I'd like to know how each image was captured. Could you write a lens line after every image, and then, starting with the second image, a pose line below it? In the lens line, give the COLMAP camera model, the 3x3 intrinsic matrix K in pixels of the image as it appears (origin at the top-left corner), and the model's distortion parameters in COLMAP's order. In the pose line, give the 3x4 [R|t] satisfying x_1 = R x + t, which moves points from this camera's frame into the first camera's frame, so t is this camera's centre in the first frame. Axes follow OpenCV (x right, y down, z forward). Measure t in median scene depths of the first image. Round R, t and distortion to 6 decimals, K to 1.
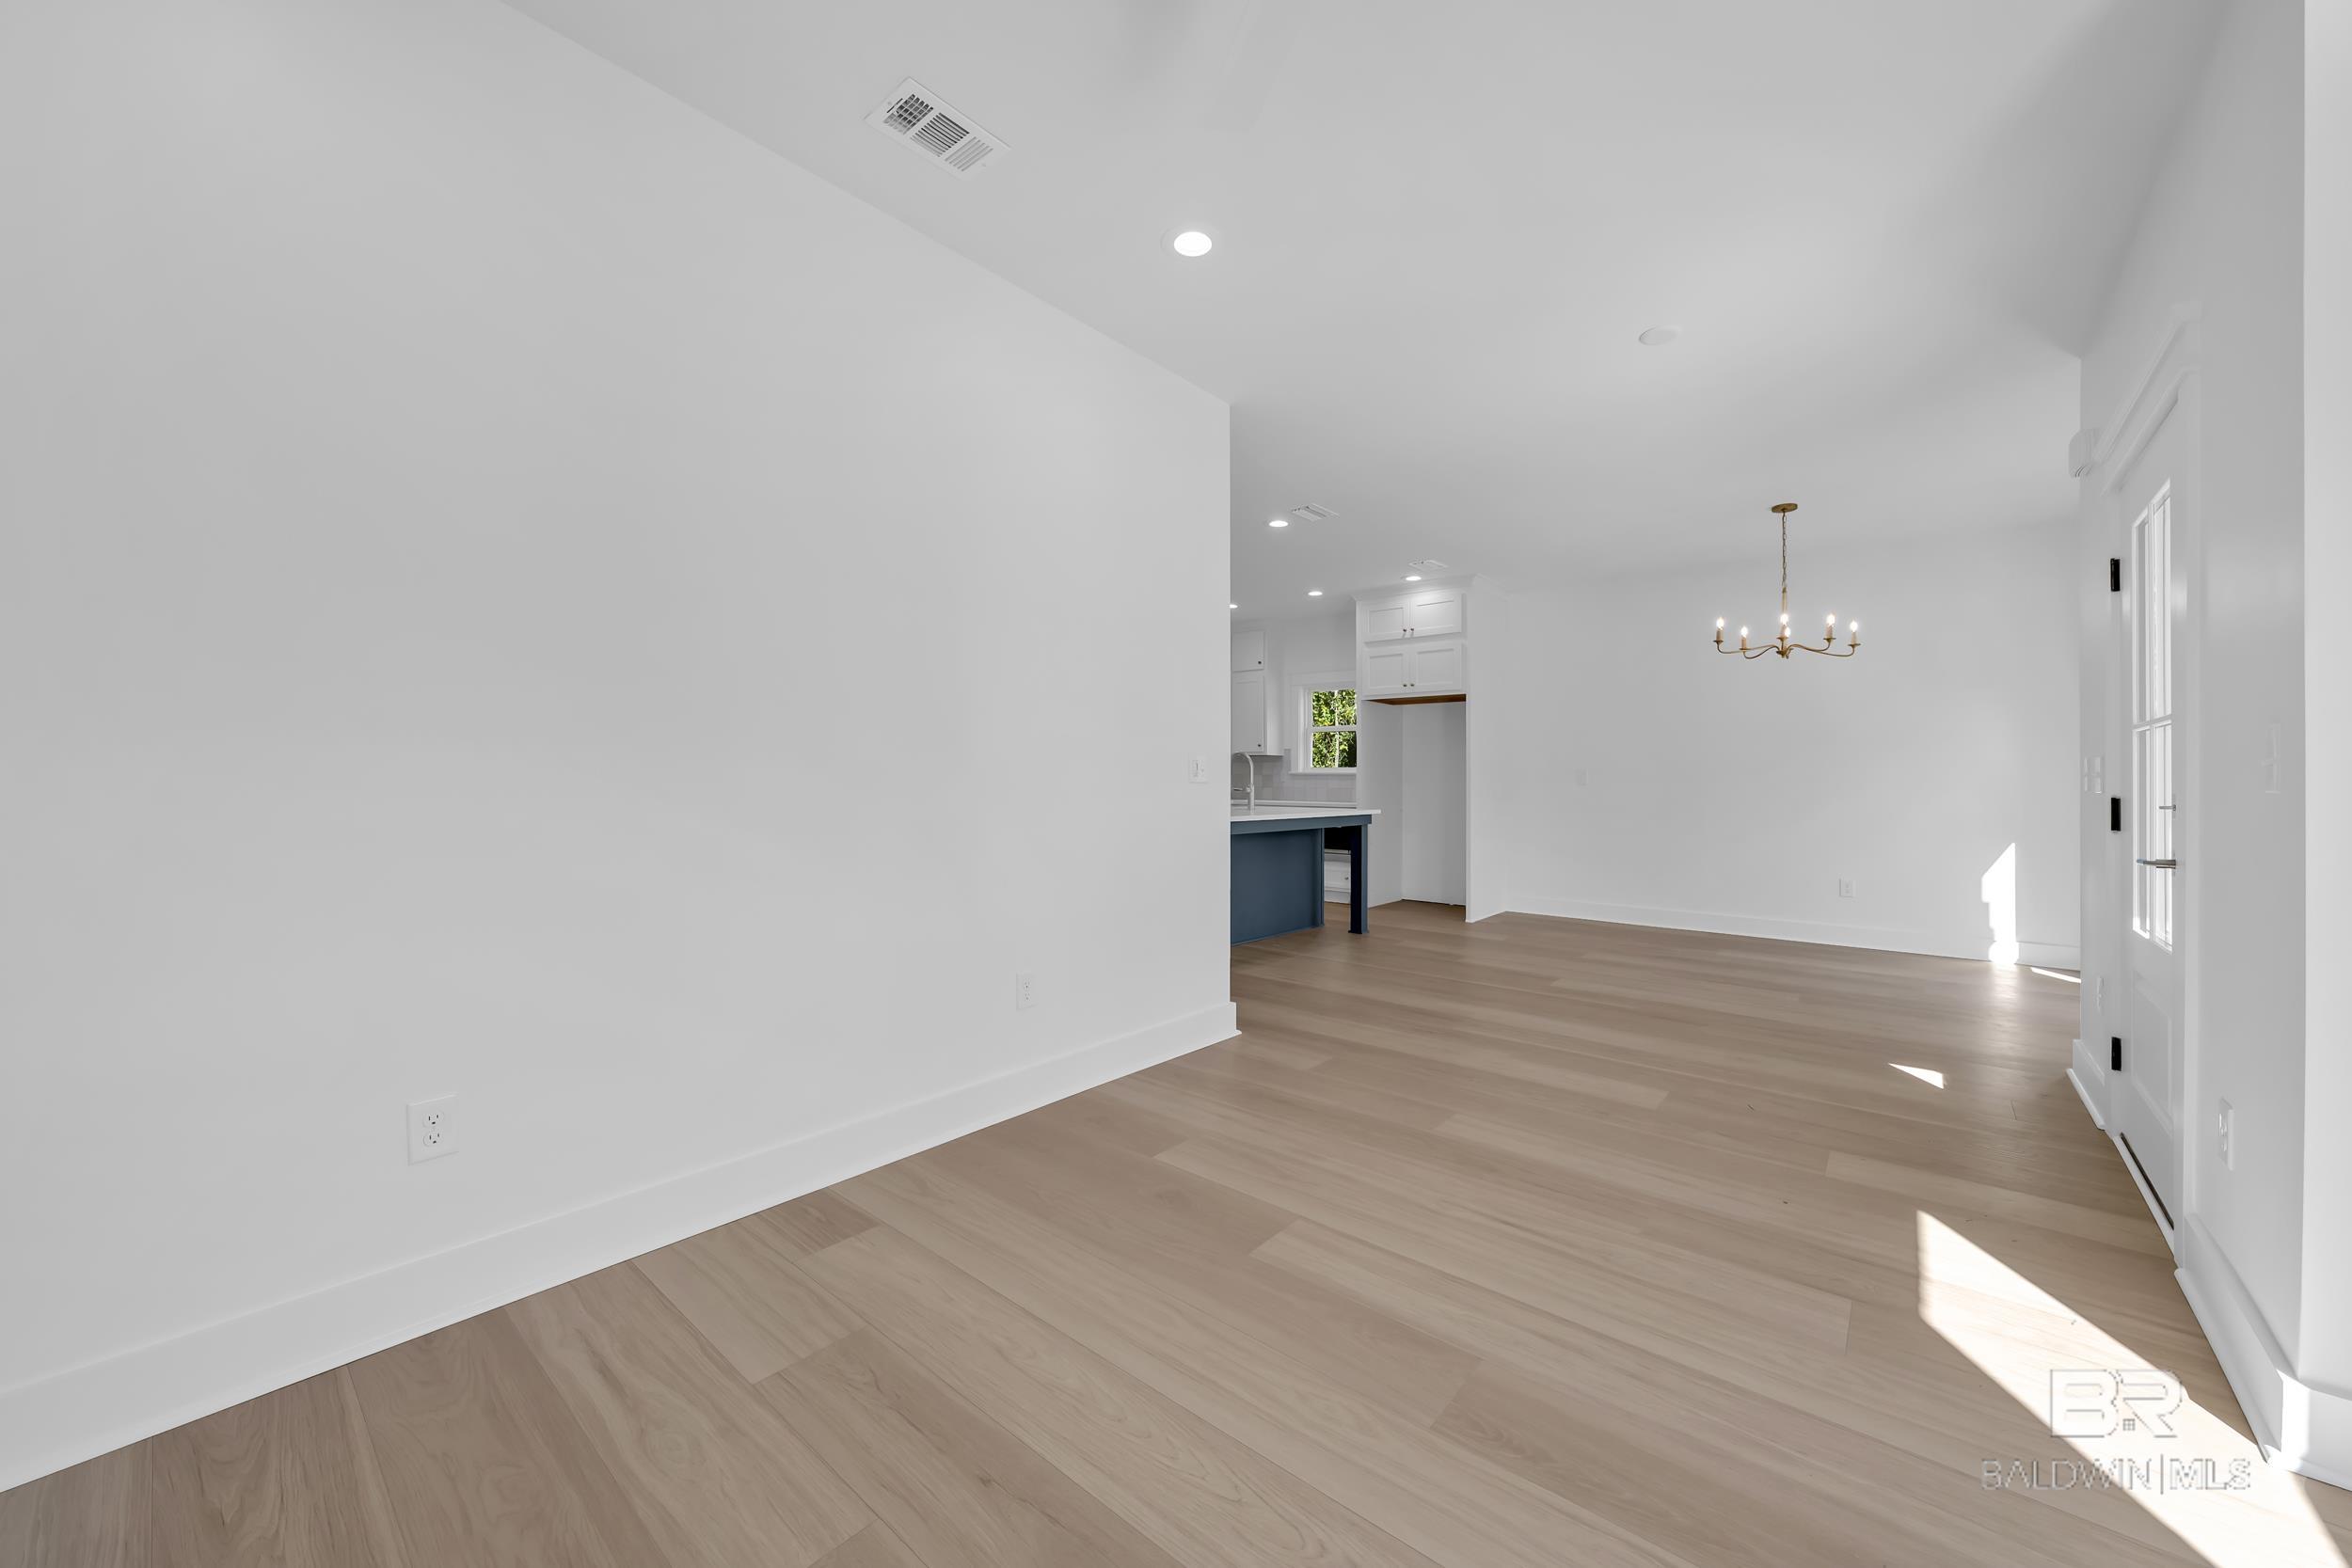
lens RADIAL K [[849.8, 0, 1176.0], [0, 849.8, 784.0], [0, 0, 1]] dist [0.000362, 0.000018]
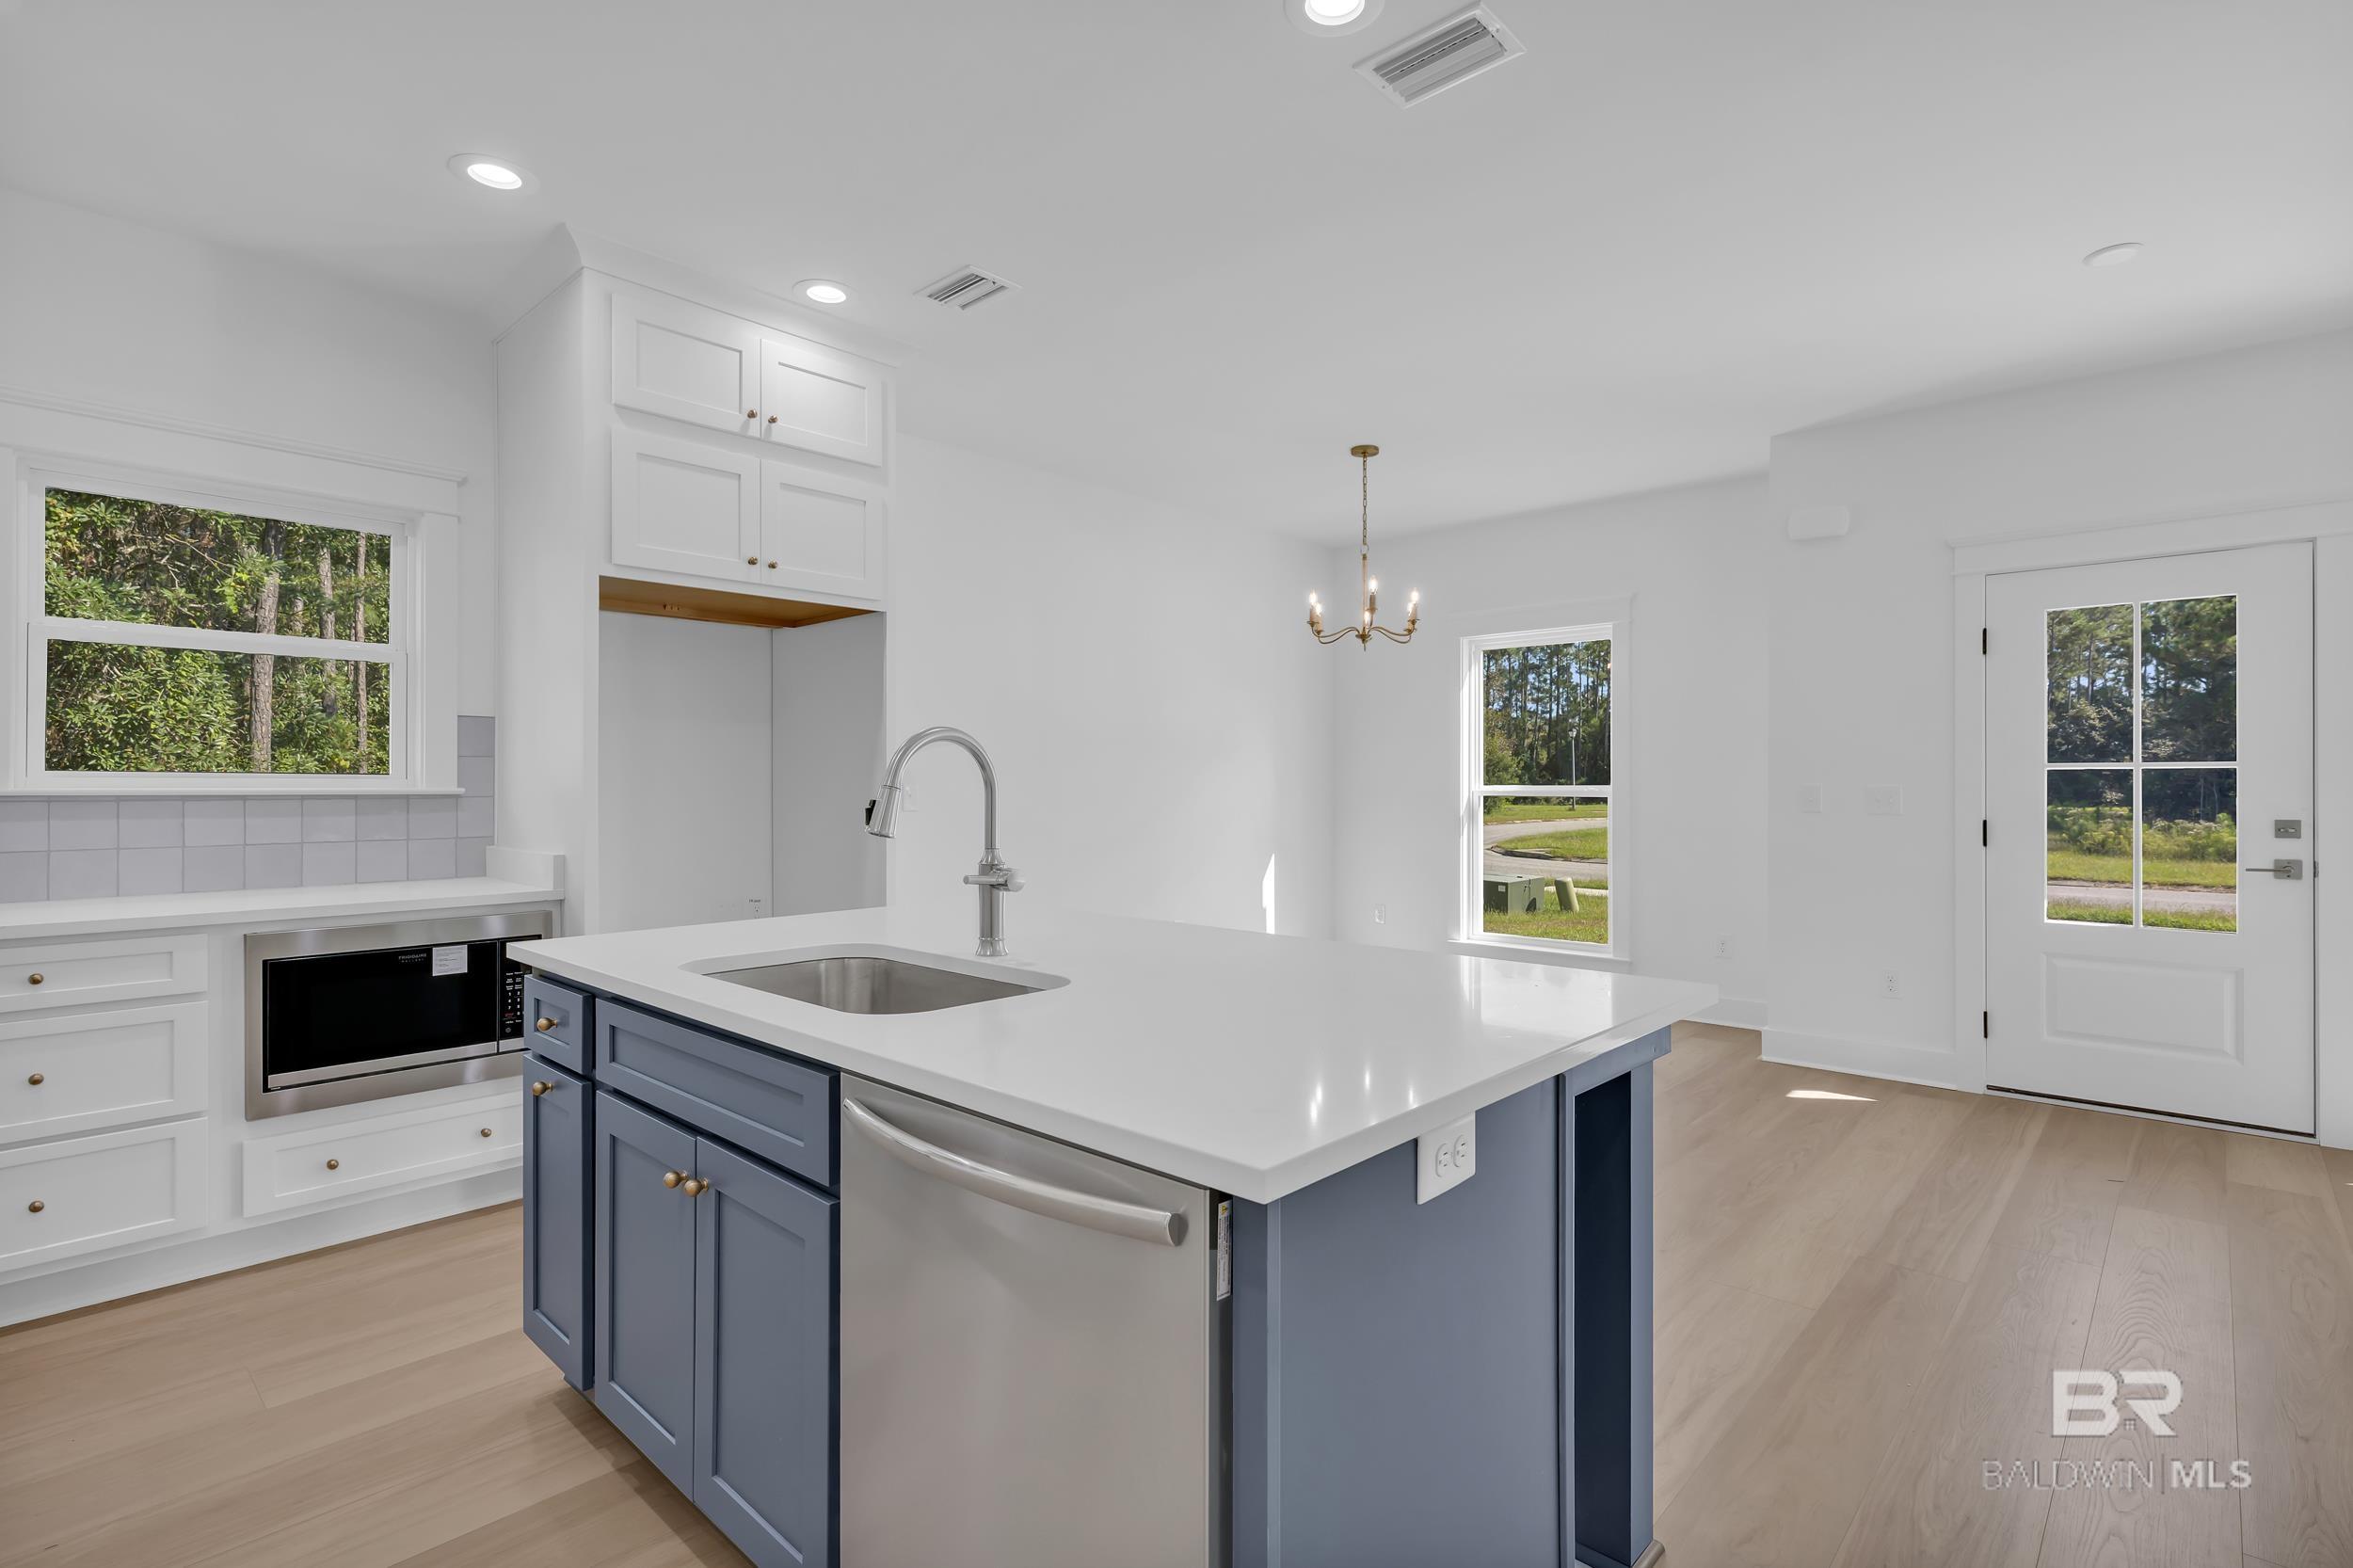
lens RADIAL K [[1107.7, 0, 1176.5], [0, 1107.7, 784.0], [0, 0, 1]] dist [-0.000925, 0.000047]
pose [[0.041222, 0.005863, 0.999133, -0.218288], [0.011301, 0.999916, -0.006333, -0.010629], [-0.999086, 0.011552, 0.041152, 0.799627]]
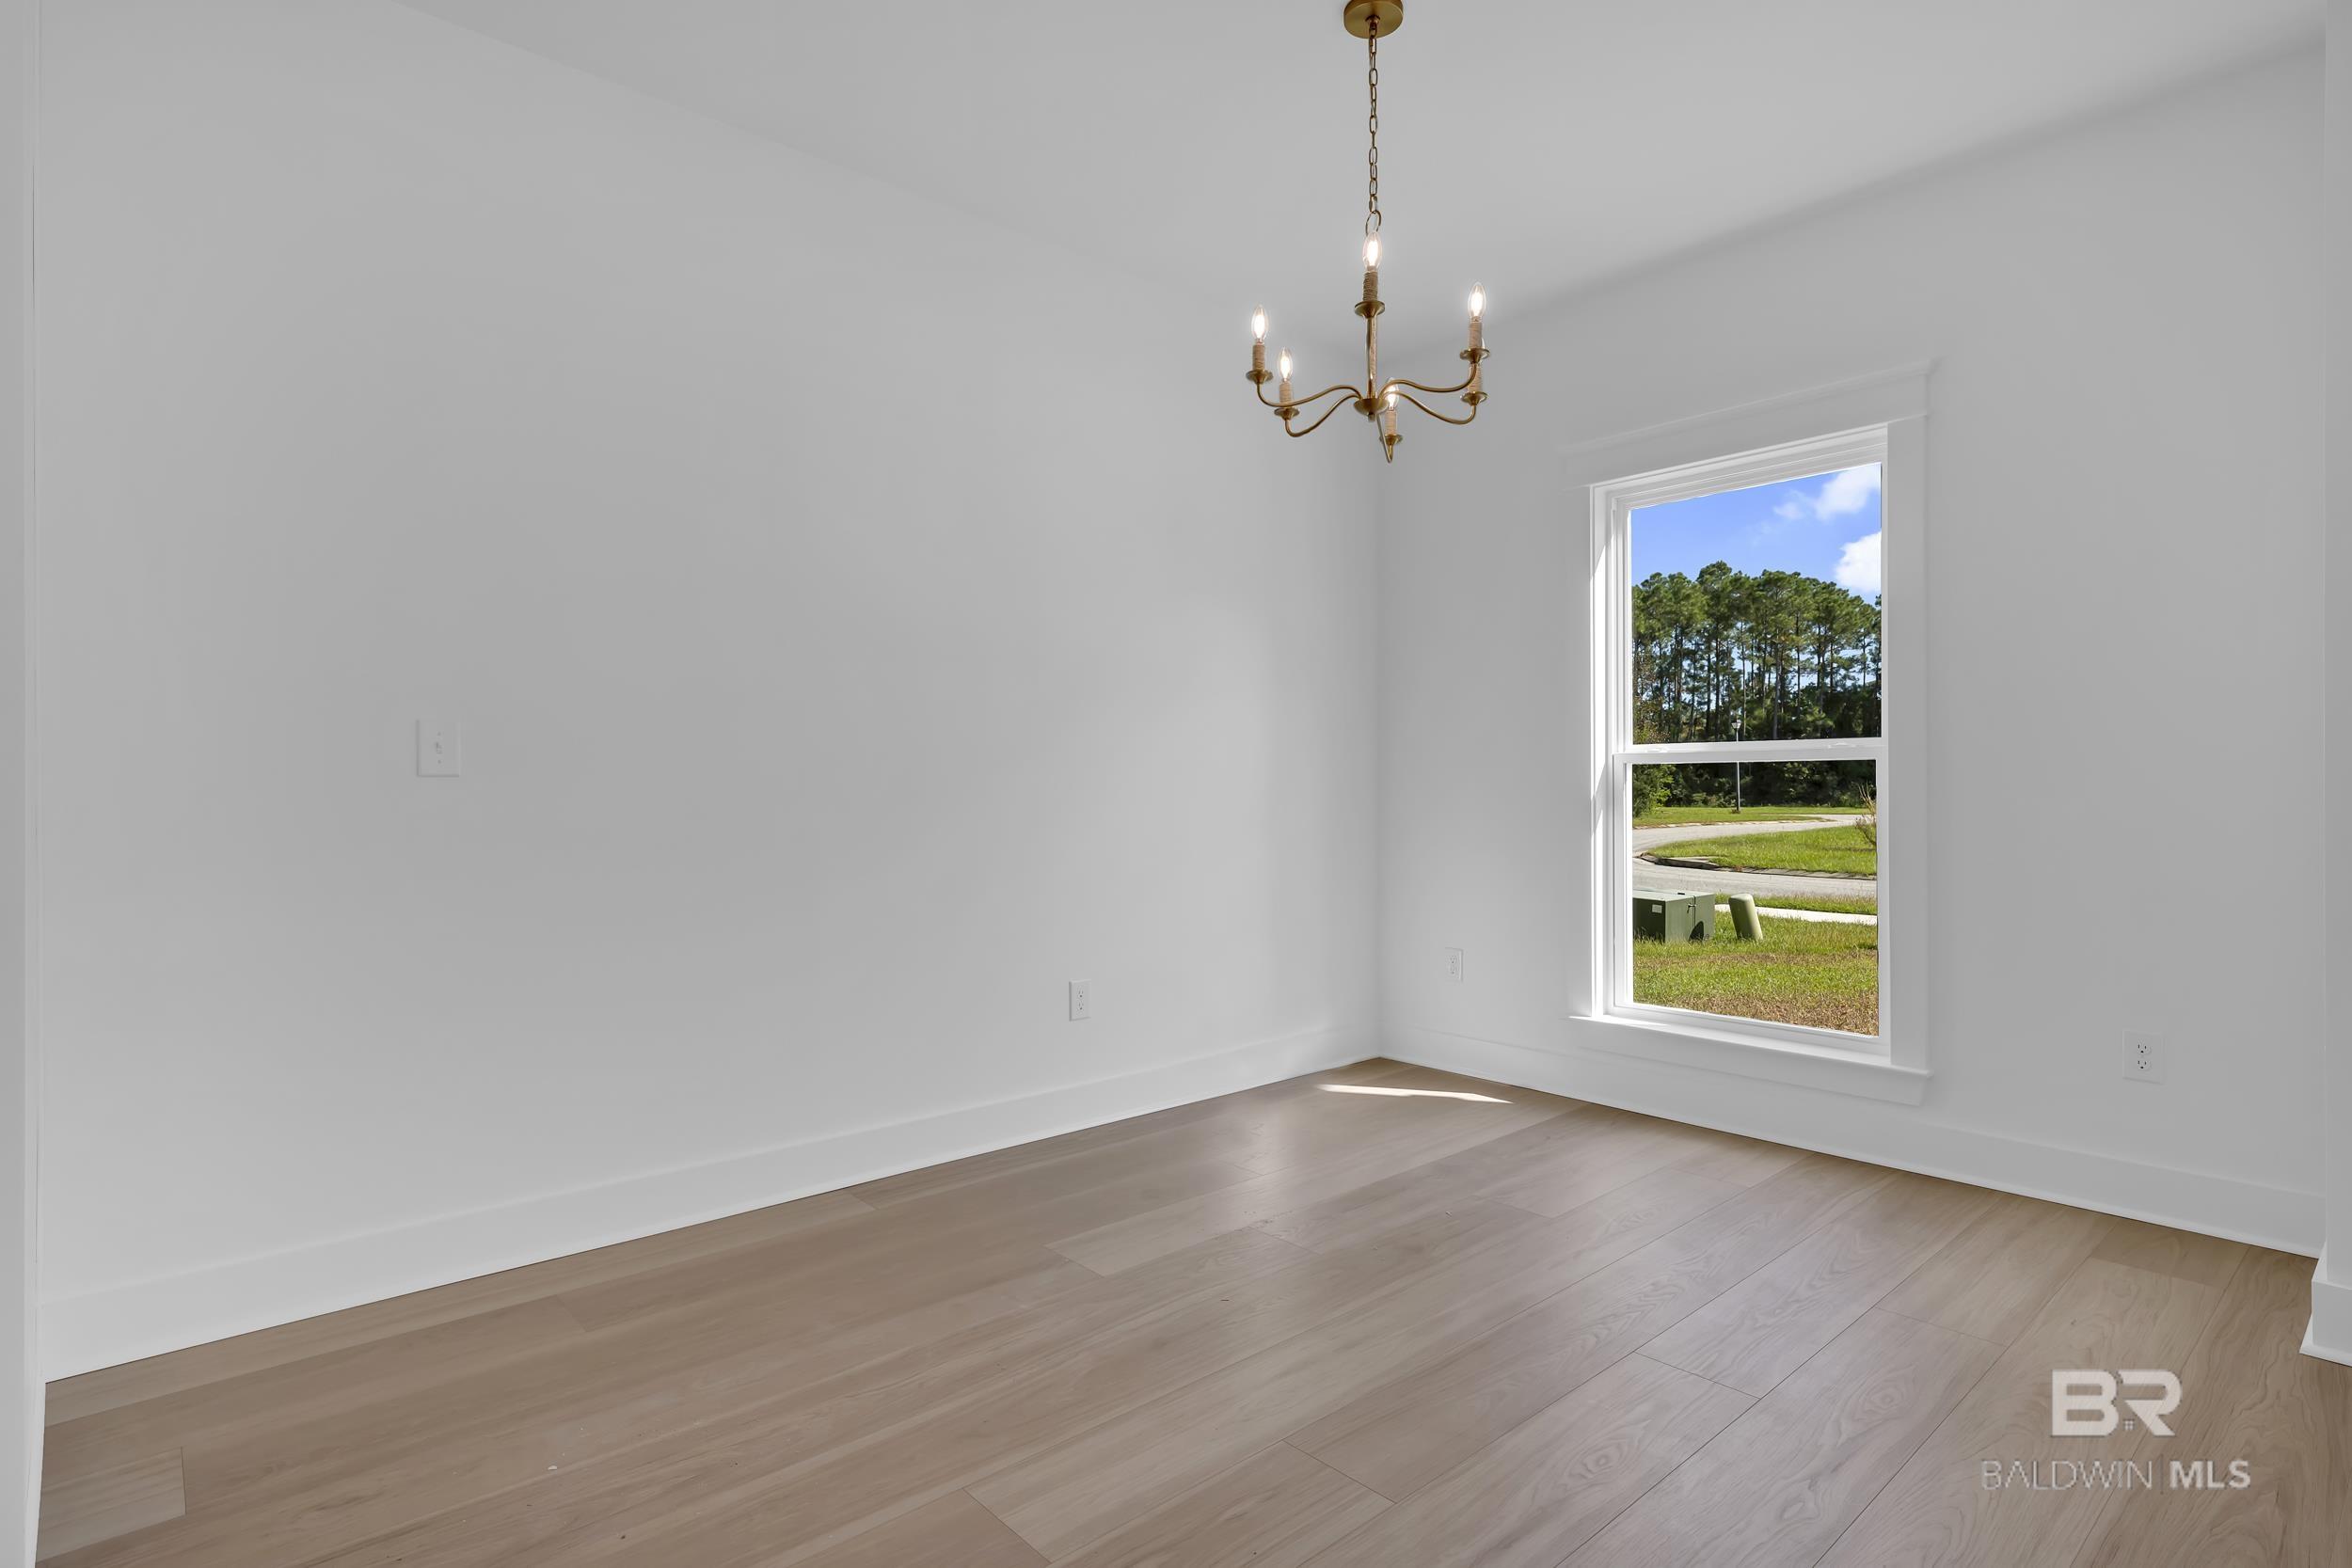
lens RADIAL K [[1197.7, 0, 1176.0], [0, 1197.7, 784.0], [0, 0, 1]] dist [0.004765, 0.000449]
pose [[0.133395, 0.007131, 0.991037, 0.146793], [0.014778, 0.999849, -0.009184, 0.009350], [-0.990953, 0.015871, 0.133269, 0.715691]]
